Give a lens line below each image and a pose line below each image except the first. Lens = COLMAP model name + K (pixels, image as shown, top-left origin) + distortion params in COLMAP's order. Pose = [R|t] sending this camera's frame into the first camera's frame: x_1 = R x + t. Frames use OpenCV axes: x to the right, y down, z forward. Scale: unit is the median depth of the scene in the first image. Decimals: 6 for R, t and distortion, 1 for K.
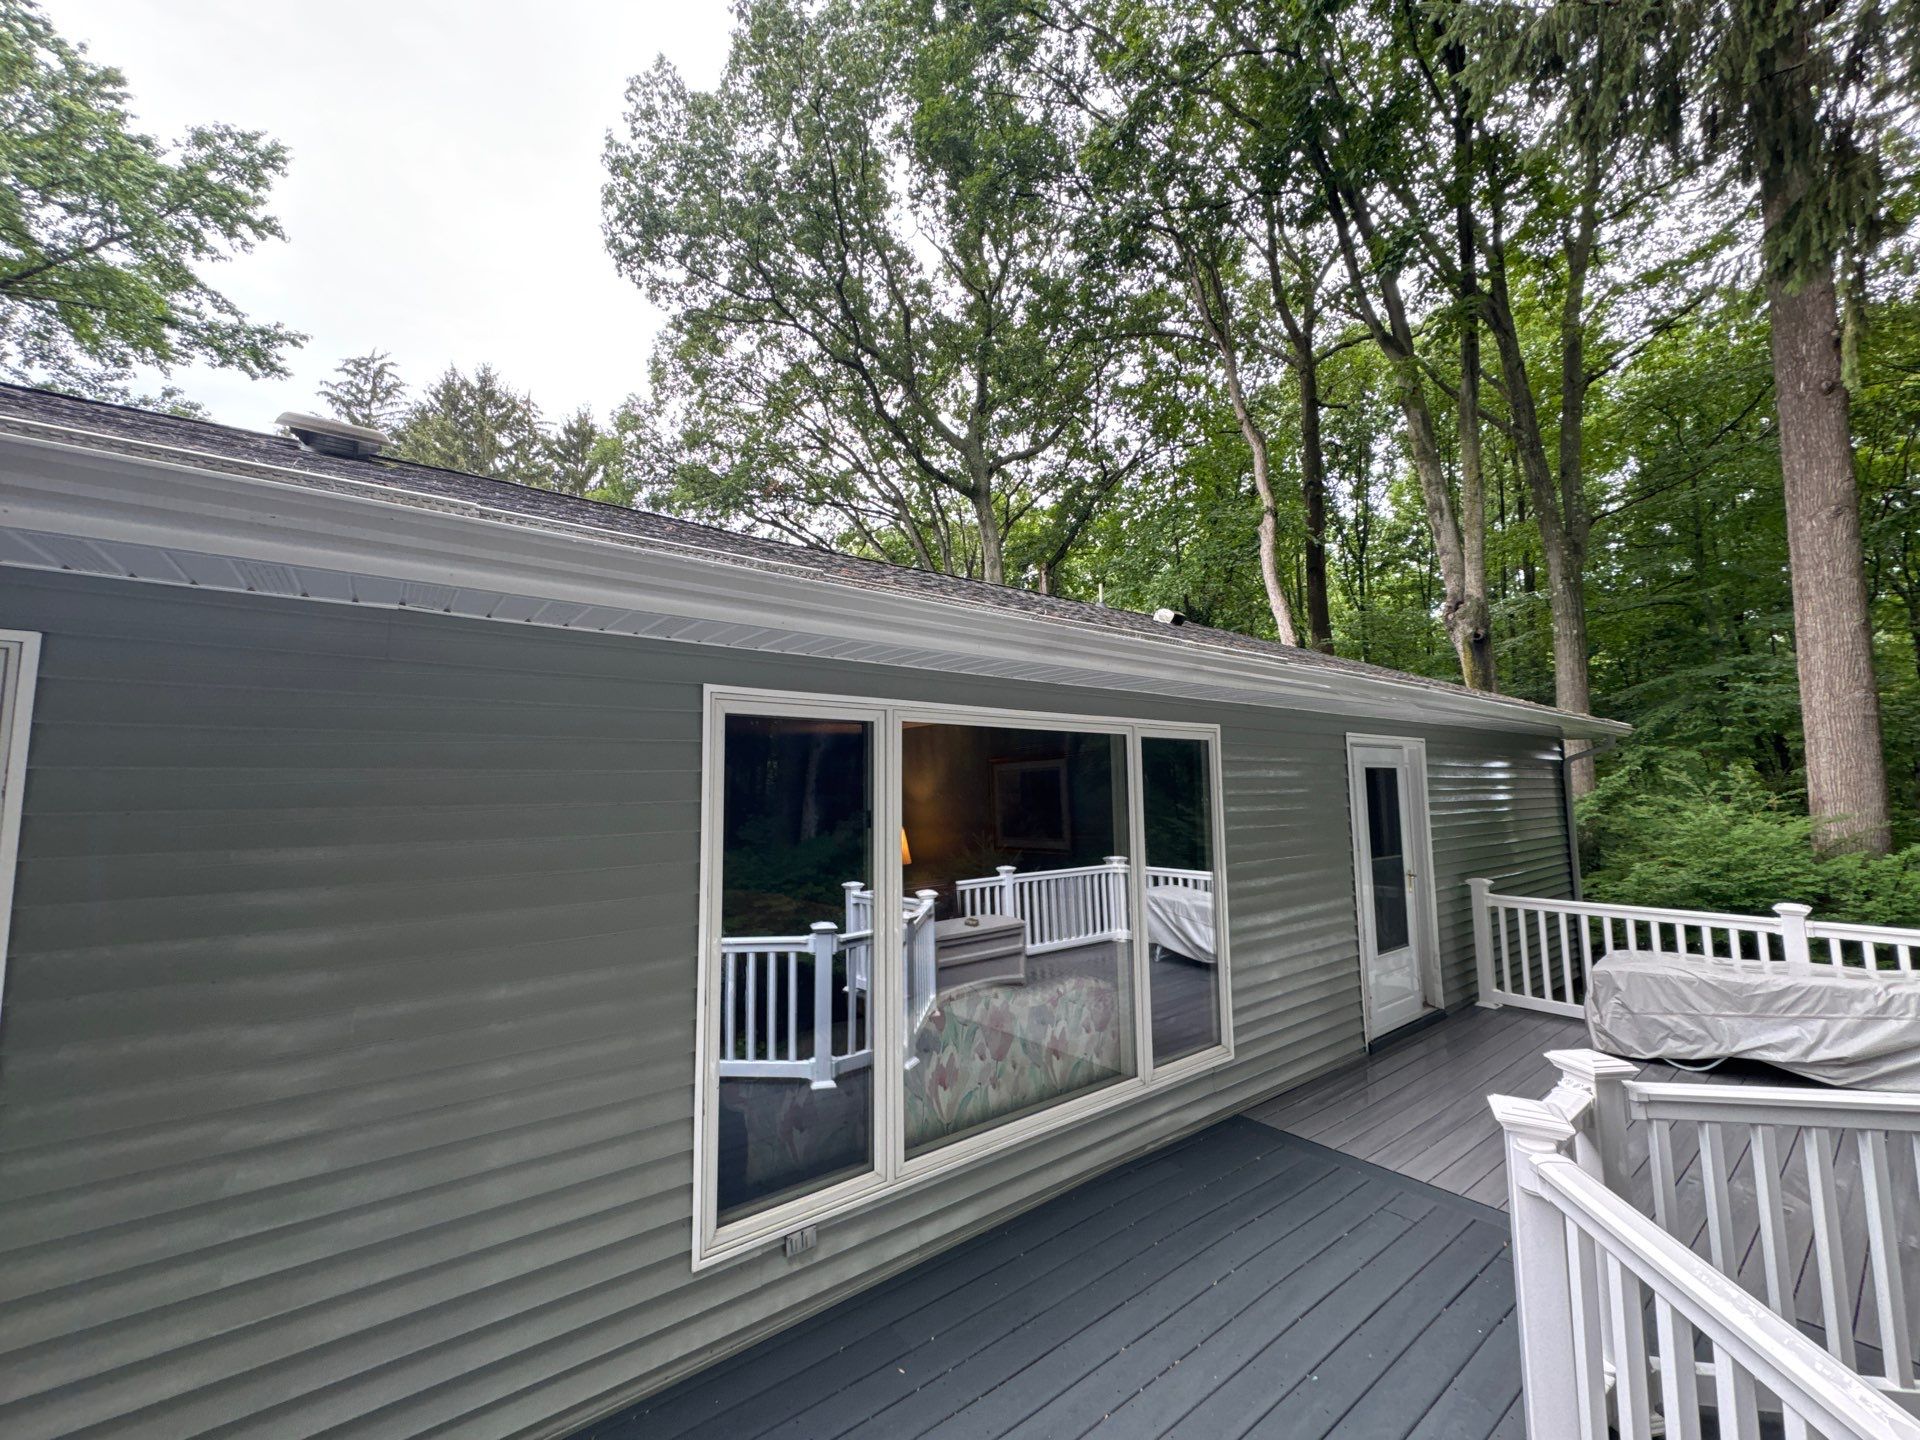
lens RADIAL K [[758.9, 0, 962.4], [0, 758.9, 713.7], [0, 0, 1]] dist [-0.000784, -0.000026]
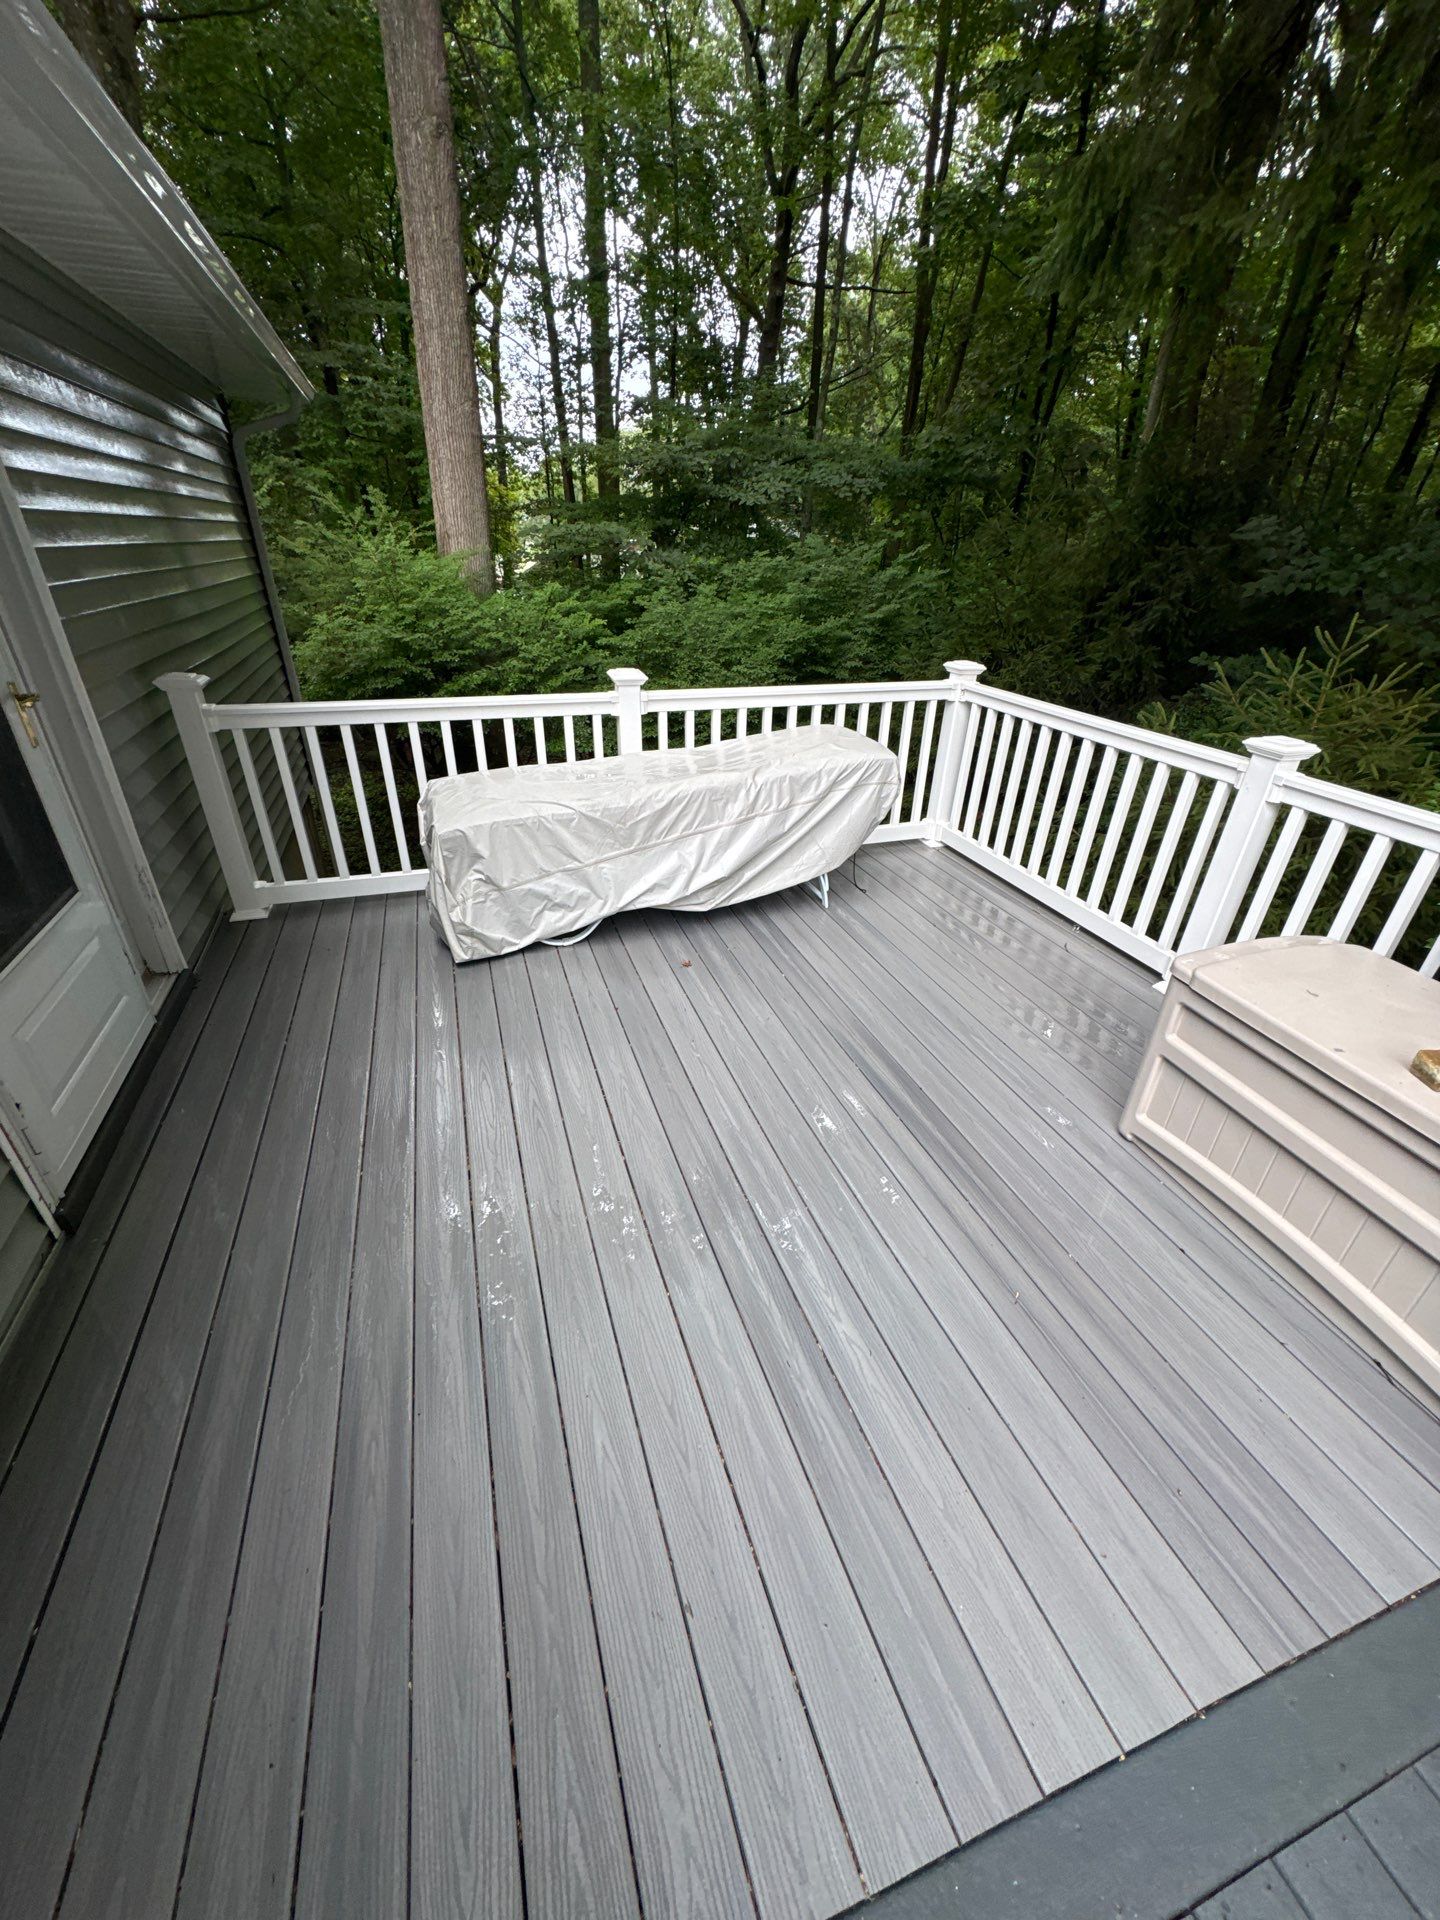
lens RADIAL K [[758.9, 0, 722.2], [0, 758.9, 975.4], [0, 0, 1]] dist [-0.000784, -0.000026]
pose [[0.326426, -0.452427, 0.829913, 0.353547], [-0.124752, 0.849706, 0.512286, 0.104446], [-0.936954, -0.270756, 0.220925, 0.591505]]
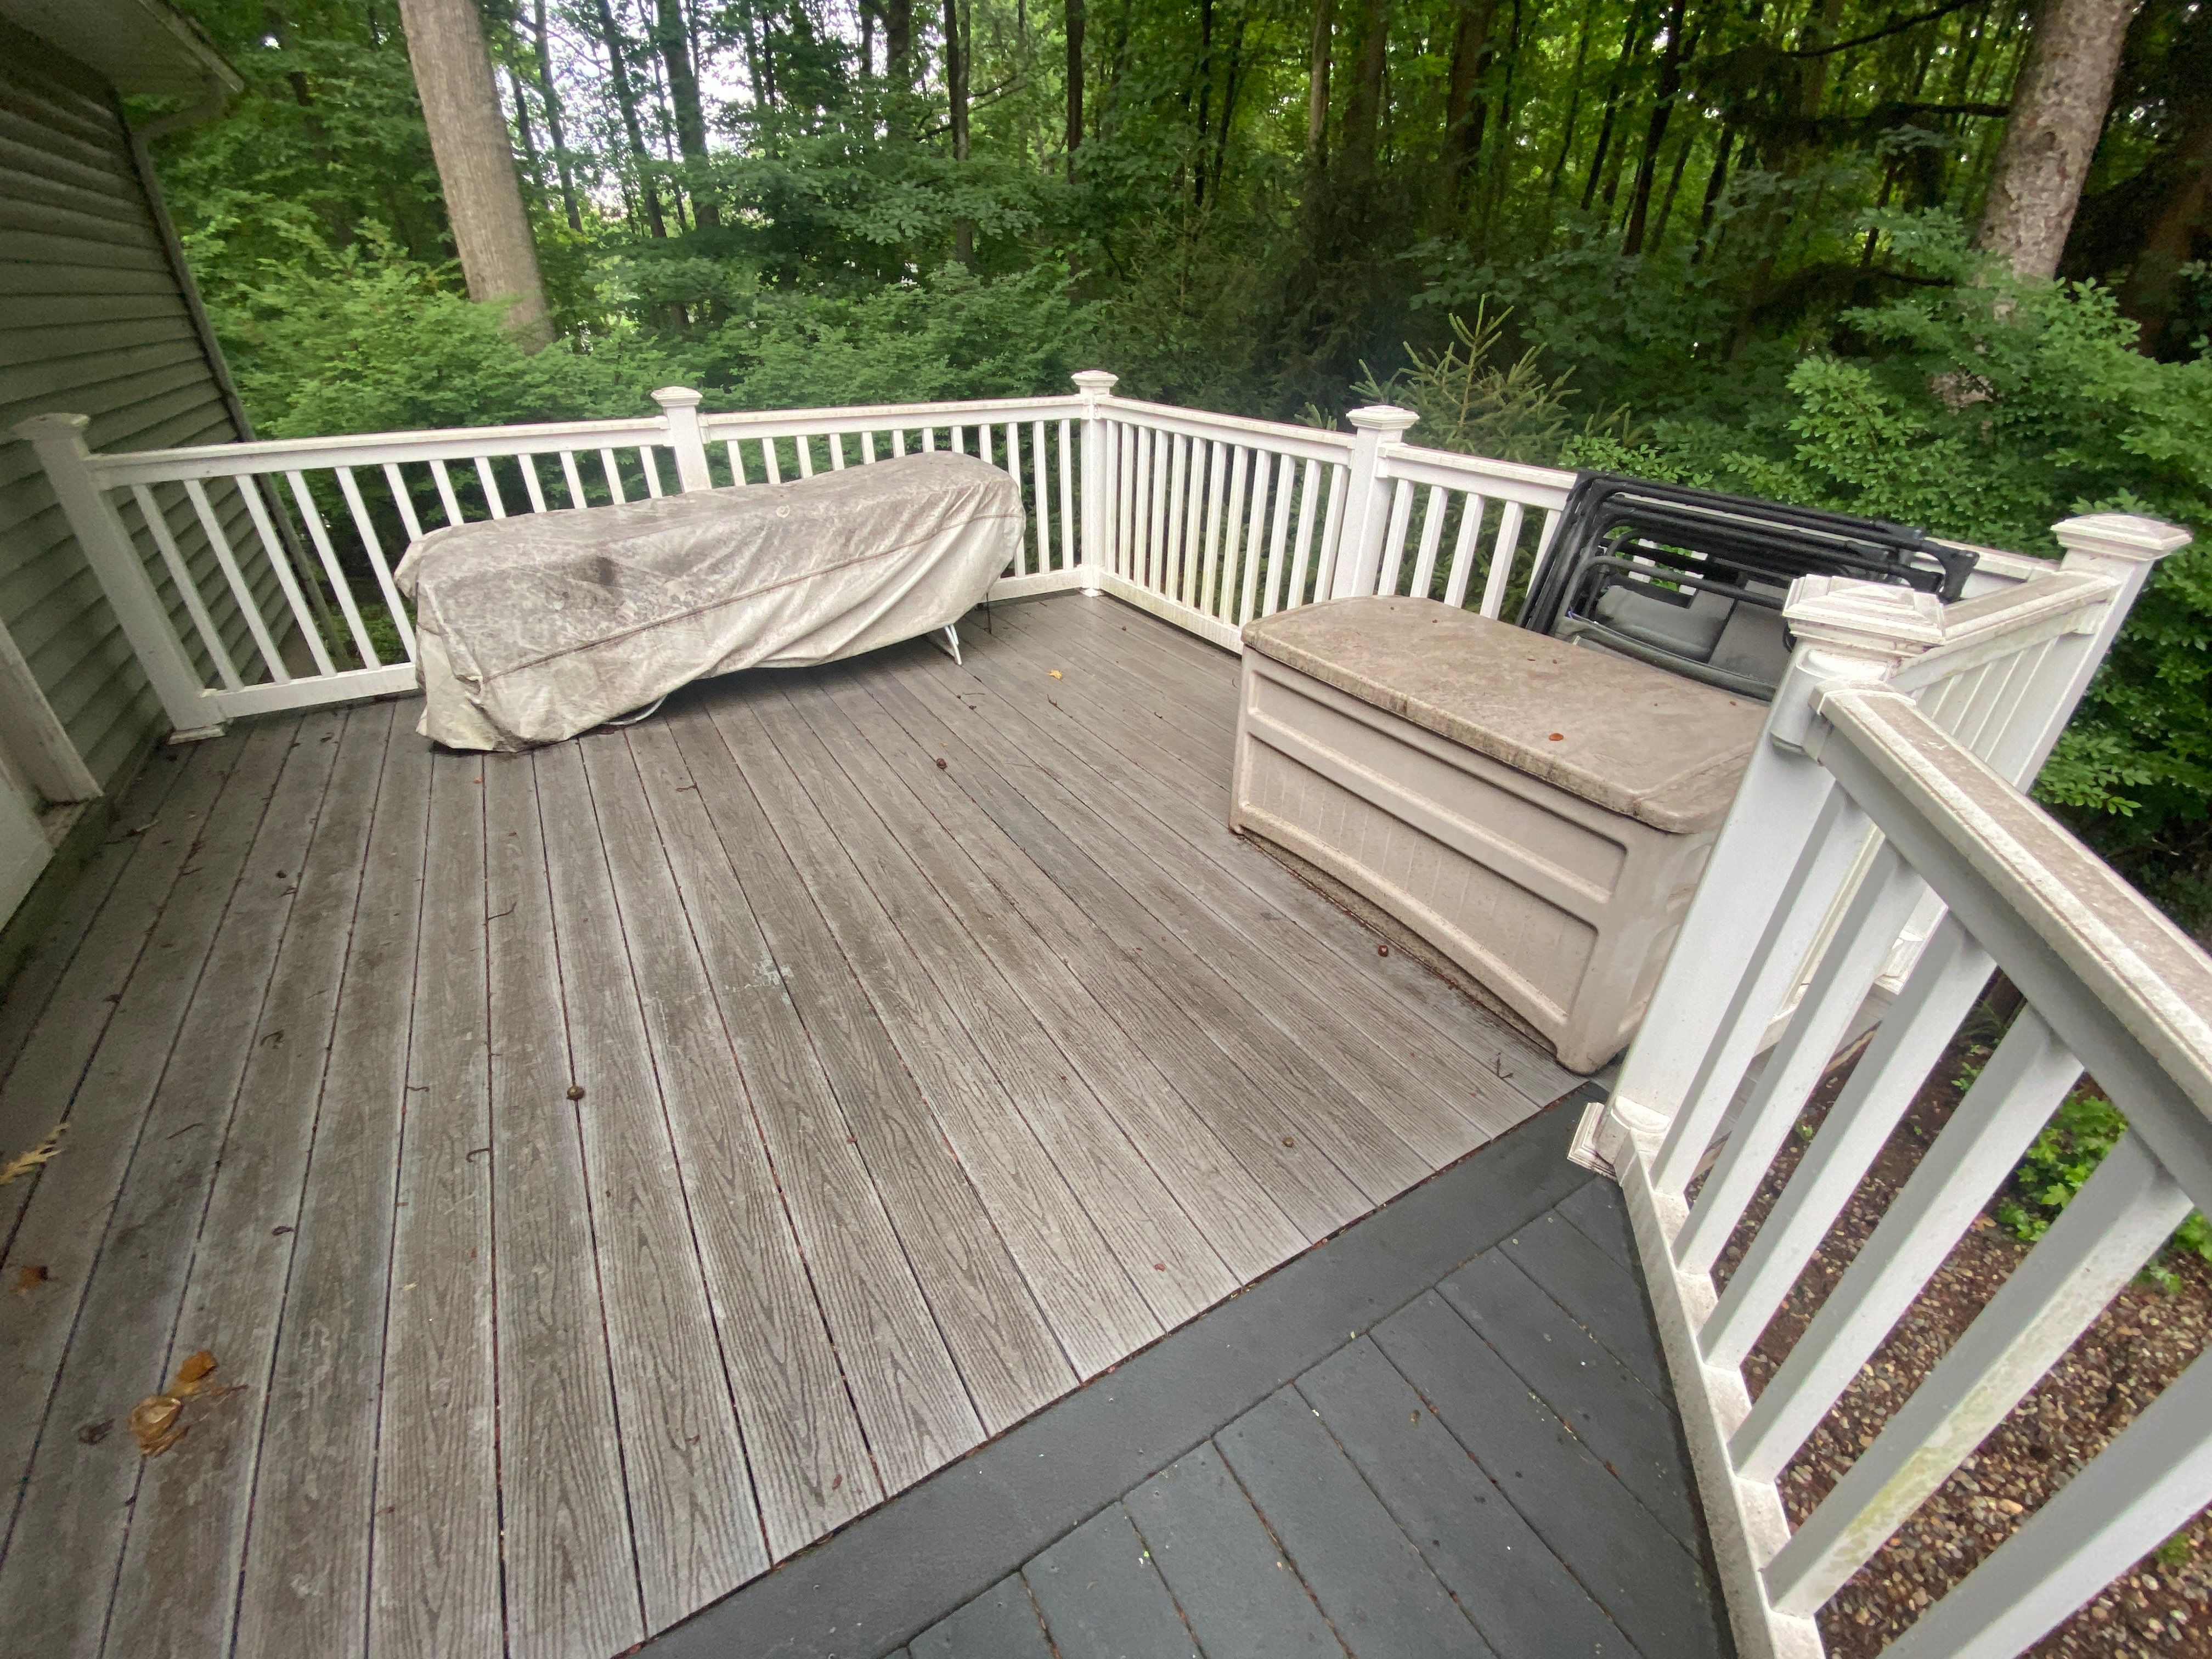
lens RADIAL K [[913.6, 0, 1099.6], [0, 913.6, 846.8], [0, 0, 1]] dist [-0.003729, -0.005577]
pose [[0.130142, -0.499284, 0.856609, 0.319561], [-0.106520, 0.851915, 0.512732, 0.137436], [-0.985757, -0.157974, 0.057686, 0.508064]]
